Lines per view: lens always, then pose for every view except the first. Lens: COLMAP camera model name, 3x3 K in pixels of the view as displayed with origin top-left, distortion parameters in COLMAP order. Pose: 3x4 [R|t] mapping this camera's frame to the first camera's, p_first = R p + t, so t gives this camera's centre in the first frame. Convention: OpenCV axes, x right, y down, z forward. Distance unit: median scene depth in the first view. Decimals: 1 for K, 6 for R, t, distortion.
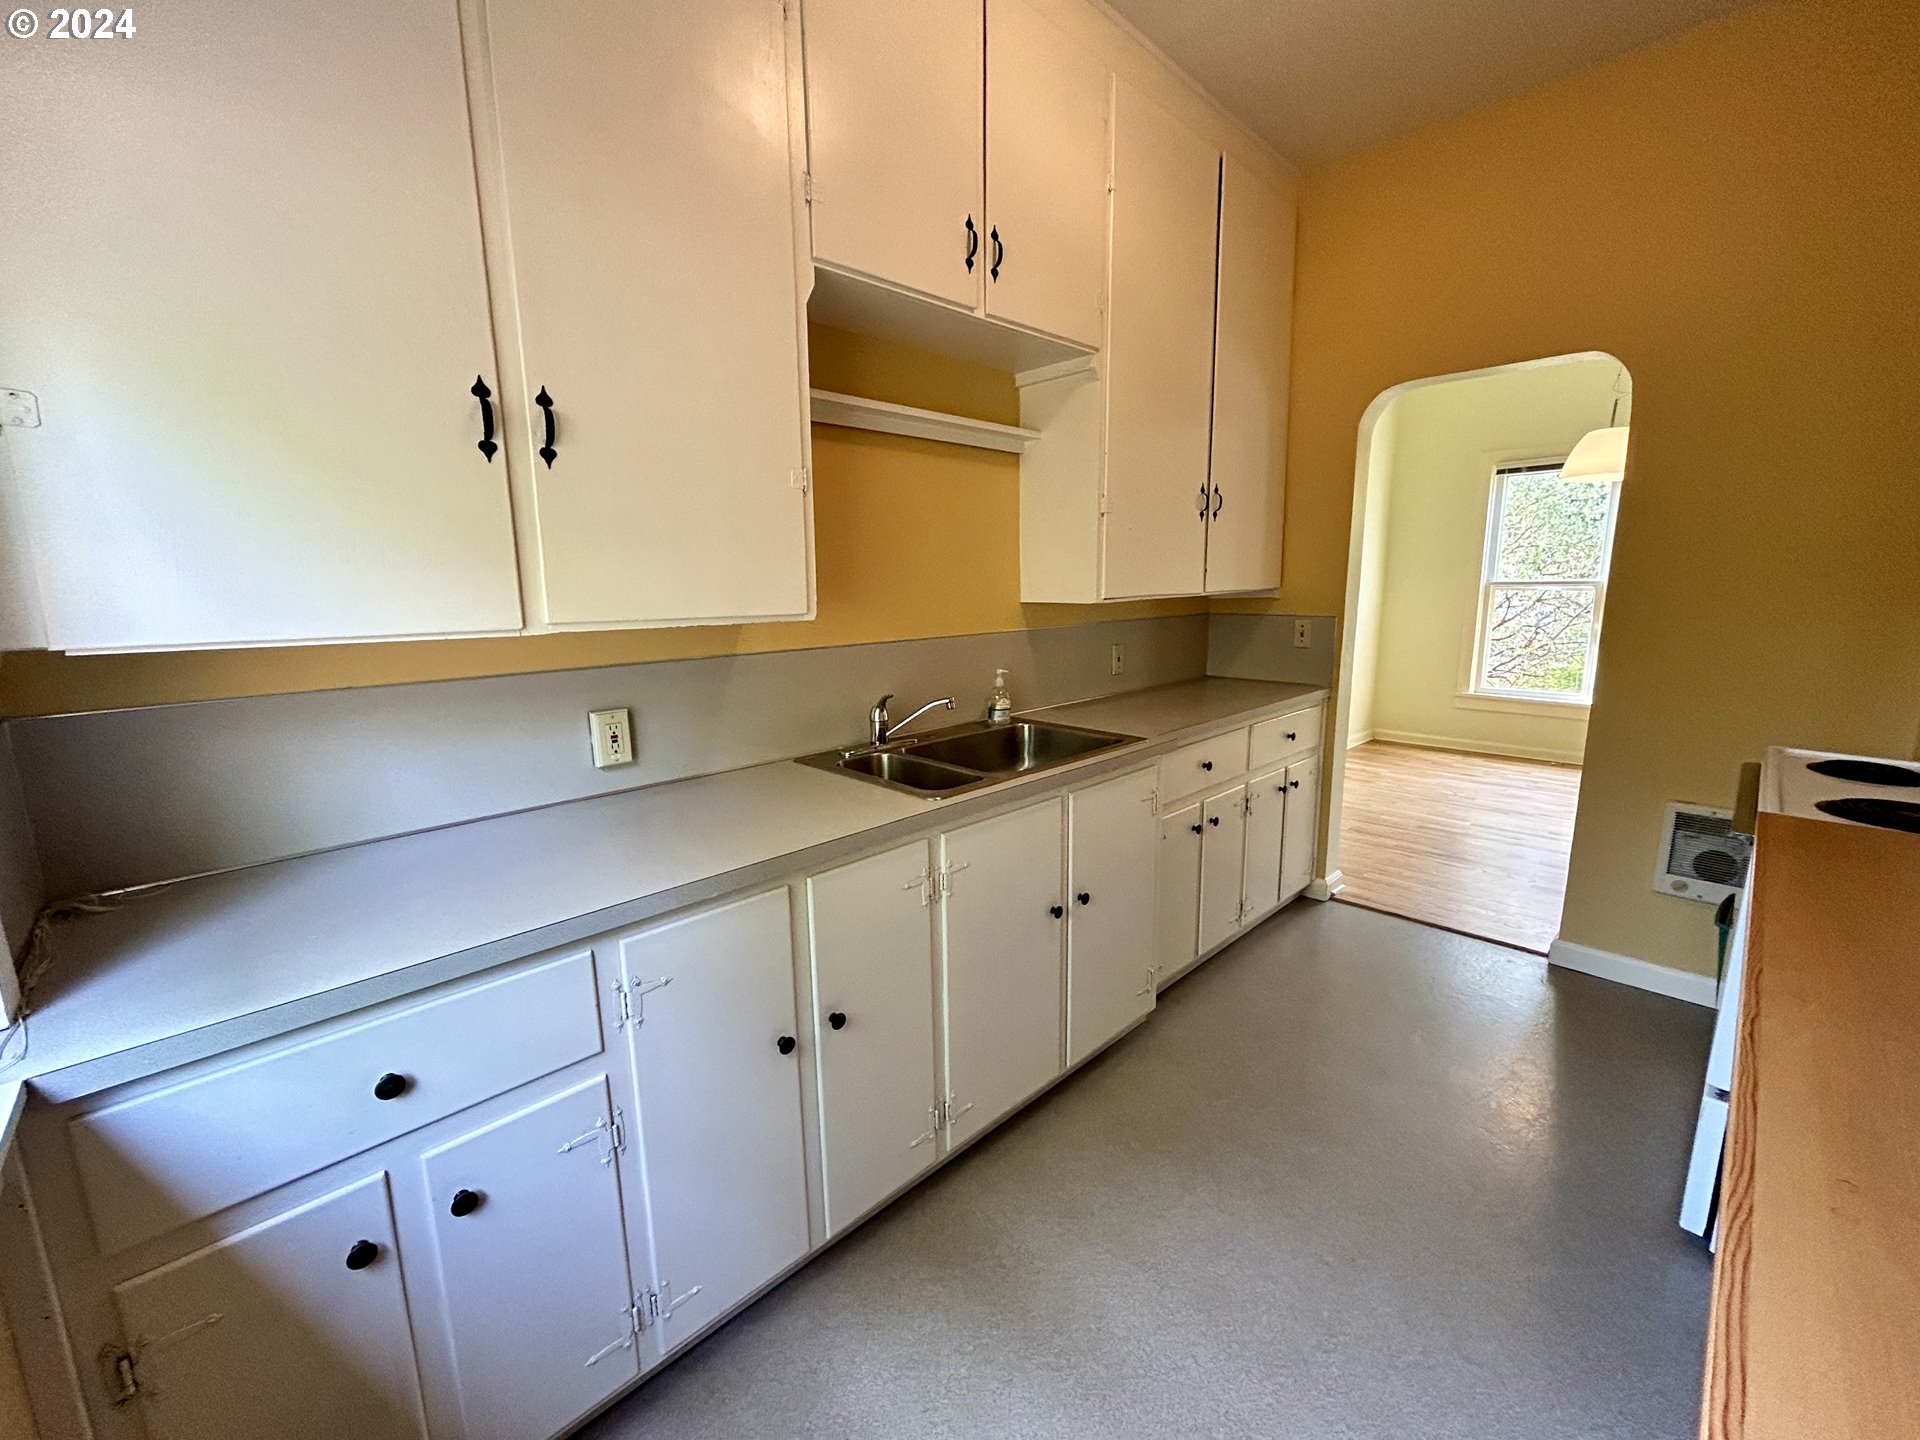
lens RADIAL K [[779.4, 0, 957.9], [0, 779.4, 718.7], [0, 0, 1]] dist [0.000241, 0.000901]
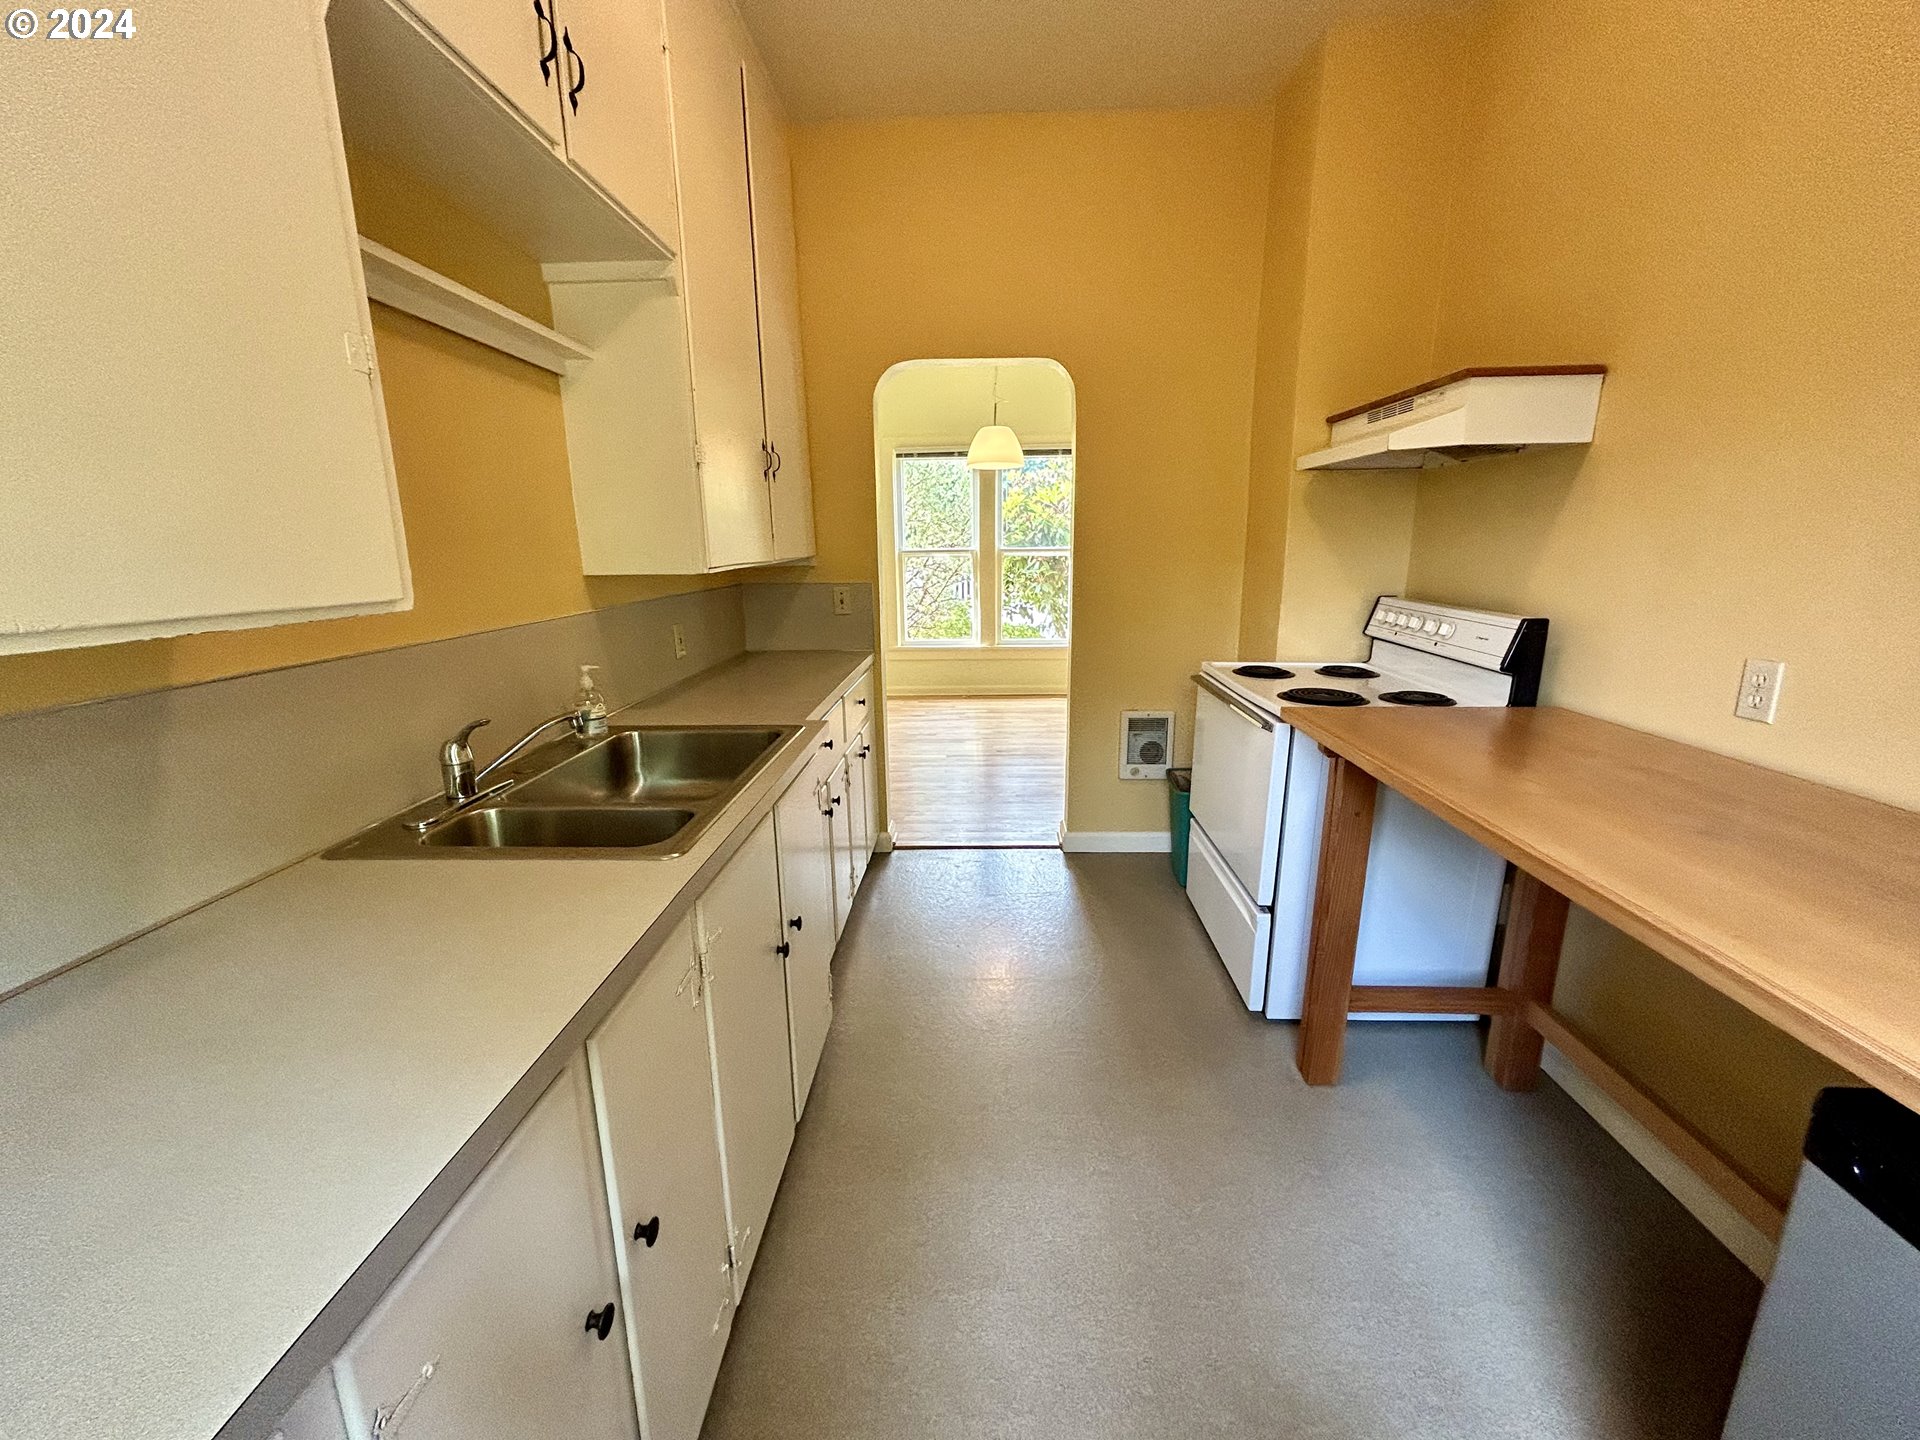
lens RADIAL K [[779.4, 0, 954.8], [0, 779.4, 721.0], [0, 0, 1]] dist [0.000241, 0.000901]
pose [[0.725454, -0.152171, 0.671238, -0.195241], [0.127655, 0.988080, 0.086034, -0.028820], [-0.676328, 0.023273, 0.736233, 0.200574]]
